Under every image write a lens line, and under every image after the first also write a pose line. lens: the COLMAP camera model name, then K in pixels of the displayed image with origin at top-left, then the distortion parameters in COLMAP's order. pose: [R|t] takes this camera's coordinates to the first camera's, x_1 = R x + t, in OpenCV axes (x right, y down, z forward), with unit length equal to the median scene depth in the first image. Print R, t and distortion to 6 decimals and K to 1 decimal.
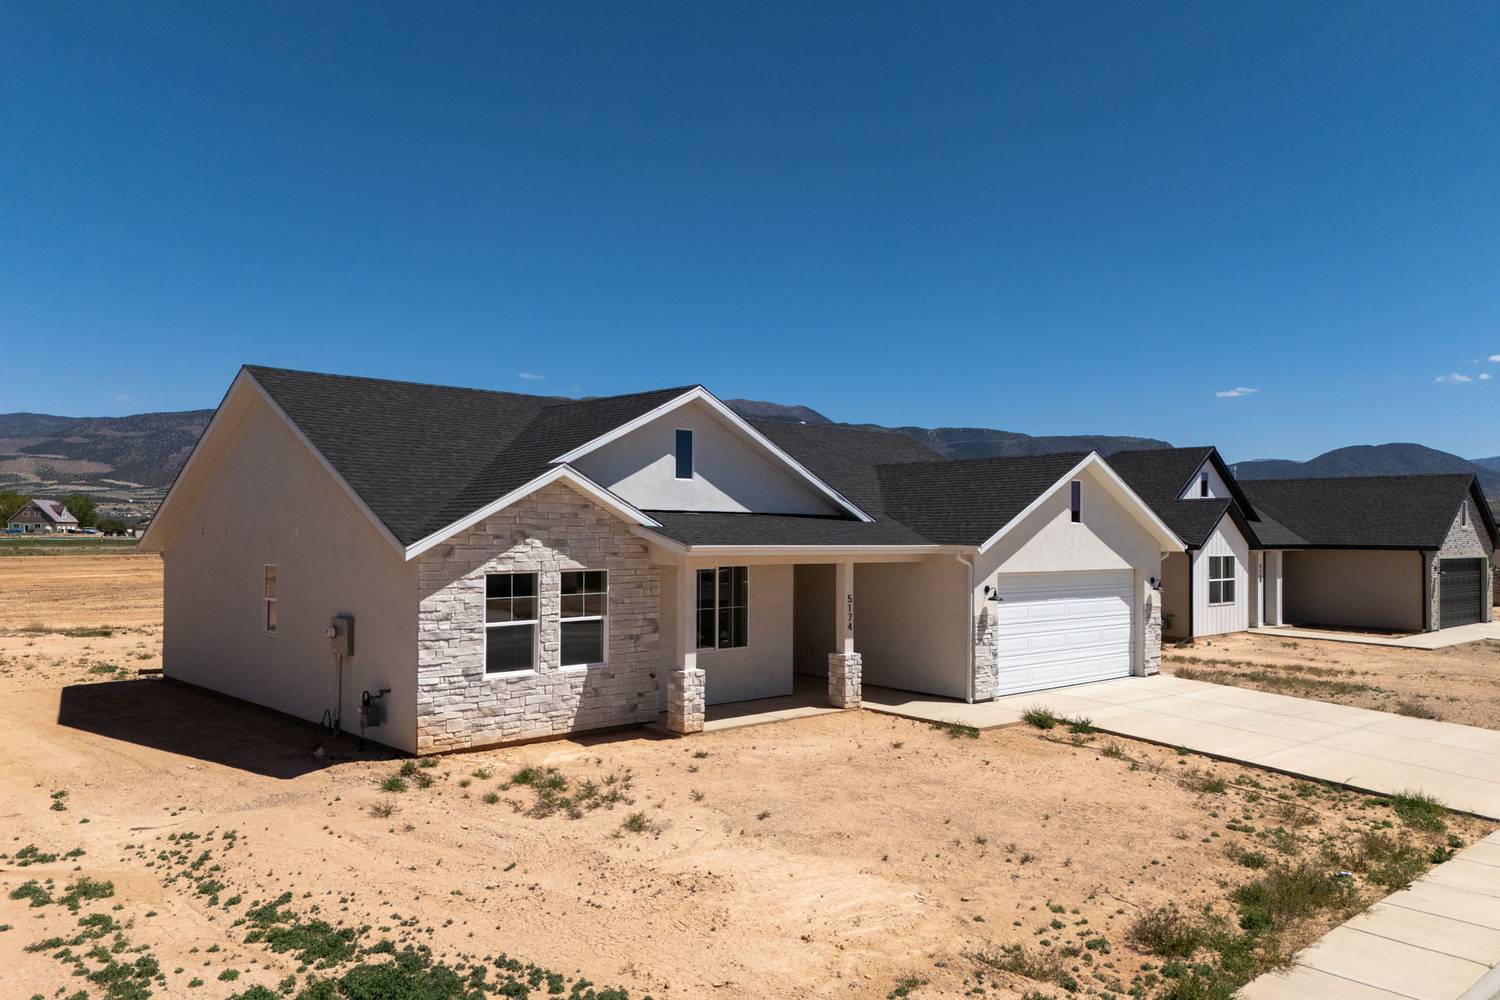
lens RADIAL K [[1119.1, 0, 740.4], [0, 1119.1, 511.9], [0, 0, 1]] dist [0.036069, -0.010474]
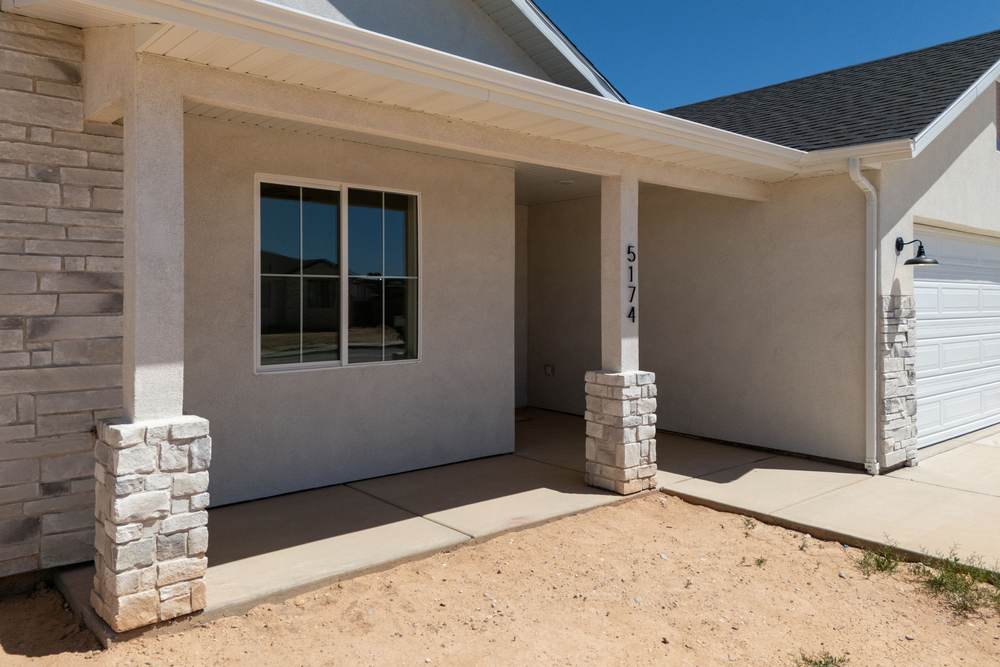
lens RADIAL K [[746.1, 0, 498.1], [0, 746.1, 289.9], [0, 0, 1]] dist [0.036069, -0.010474]
pose [[0.999802, -0.005454, -0.019154, 0.049789], [0.005533, 0.999976, 0.004063, 0.093201], [0.019131, -0.004168, 0.999808, 0.706870]]
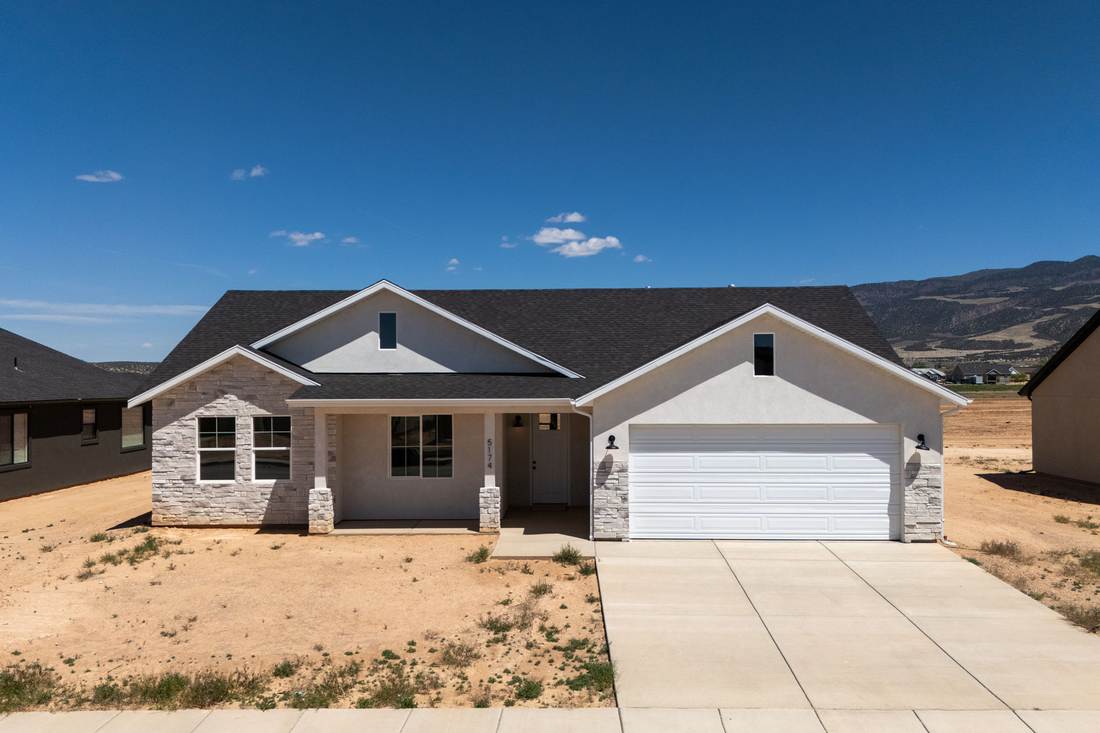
lens RADIAL K [[942.9, 0, 552.5], [0, 942.9, 367.6], [0, 0, 1]] dist [0.038536, -0.022445]
pose [[0.721171, -0.020230, -0.692462, 0.878221], [0.022452, 0.999731, -0.005824, 0.003852], [0.692393, -0.011348, 0.721431, 0.317059]]
